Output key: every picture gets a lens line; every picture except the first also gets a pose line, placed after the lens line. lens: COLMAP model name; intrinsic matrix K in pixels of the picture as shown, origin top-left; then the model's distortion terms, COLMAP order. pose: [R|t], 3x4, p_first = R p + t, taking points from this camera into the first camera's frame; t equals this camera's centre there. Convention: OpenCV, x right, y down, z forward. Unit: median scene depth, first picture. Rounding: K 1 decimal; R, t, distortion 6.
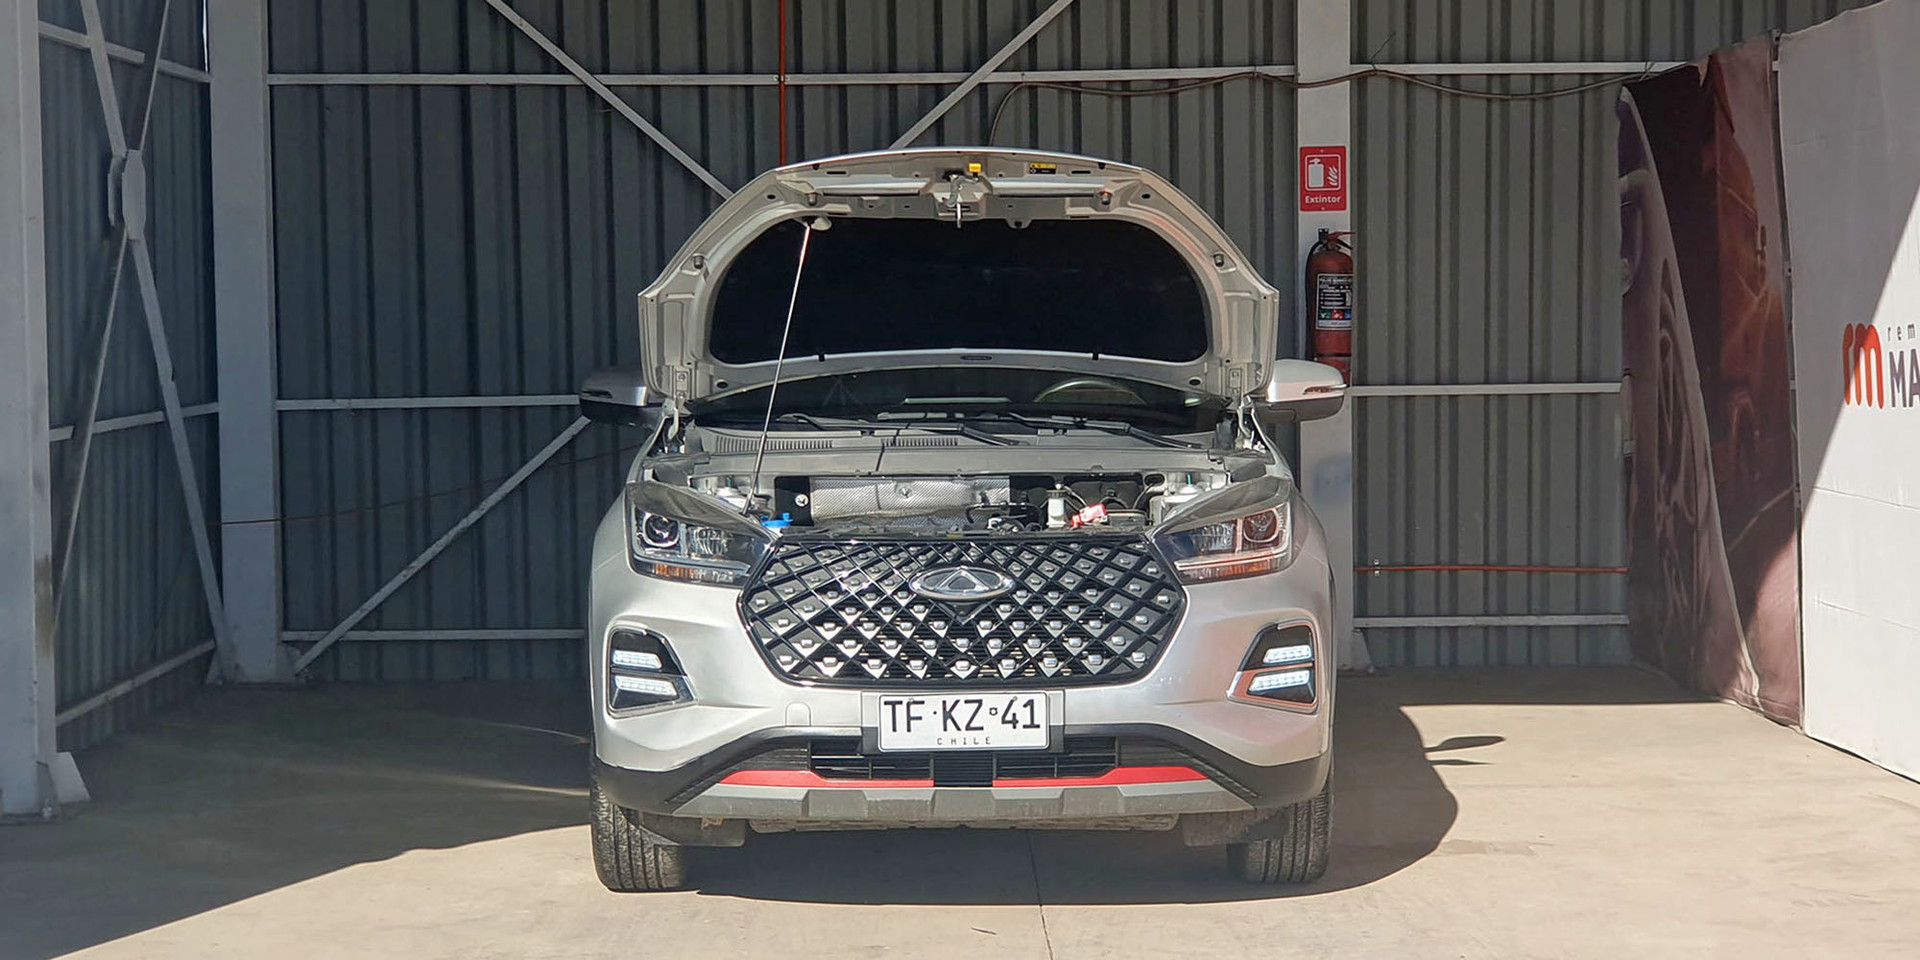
lens RADIAL K [[3246.2, 0, 962.0], [0, 3246.2, 518.4], [0, 0, 1]] dist [0.263818, -1.713294]
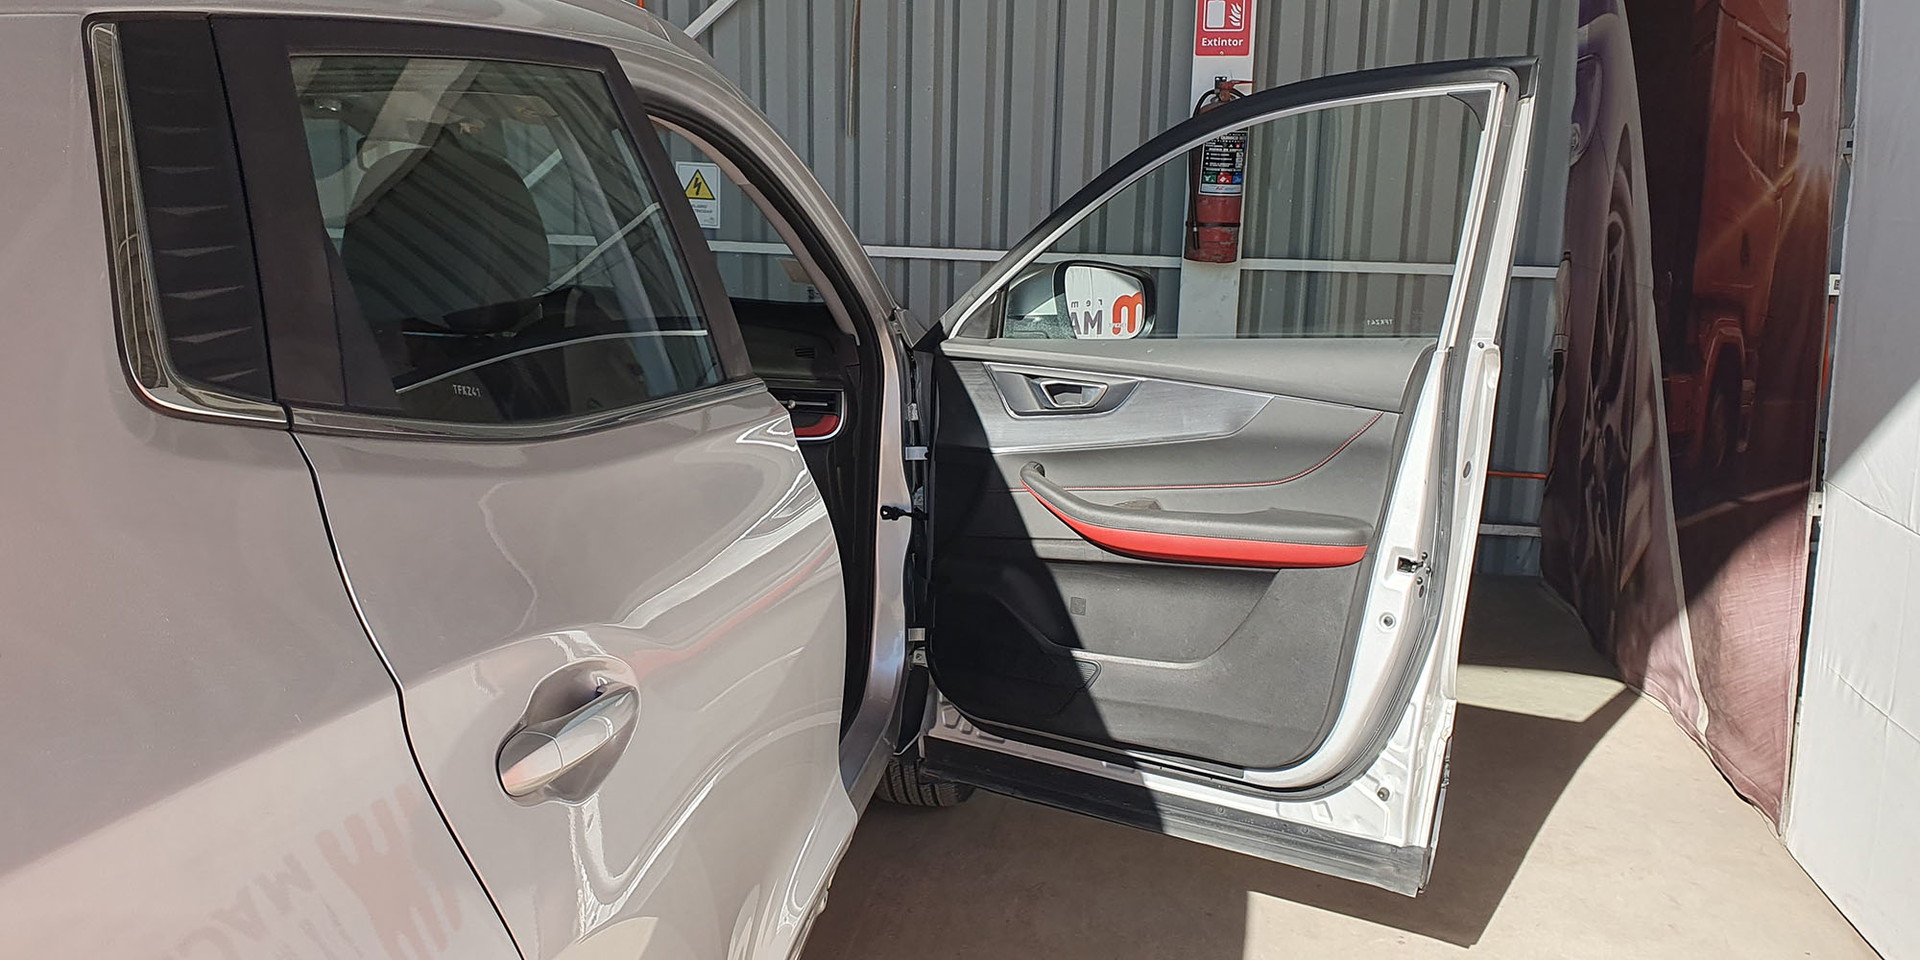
lens RADIAL K [[1531.3, 0, 919.3], [0, 1531.3, 487.2], [0, 0, 1]] dist [0.071987, -0.242482]
pose [[0.980874, 0.071306, -0.181111, 0.115296], [-0.043393, 0.987172, 0.153651, -0.040526], [0.189744, -0.142854, 0.971386, 0.573428]]
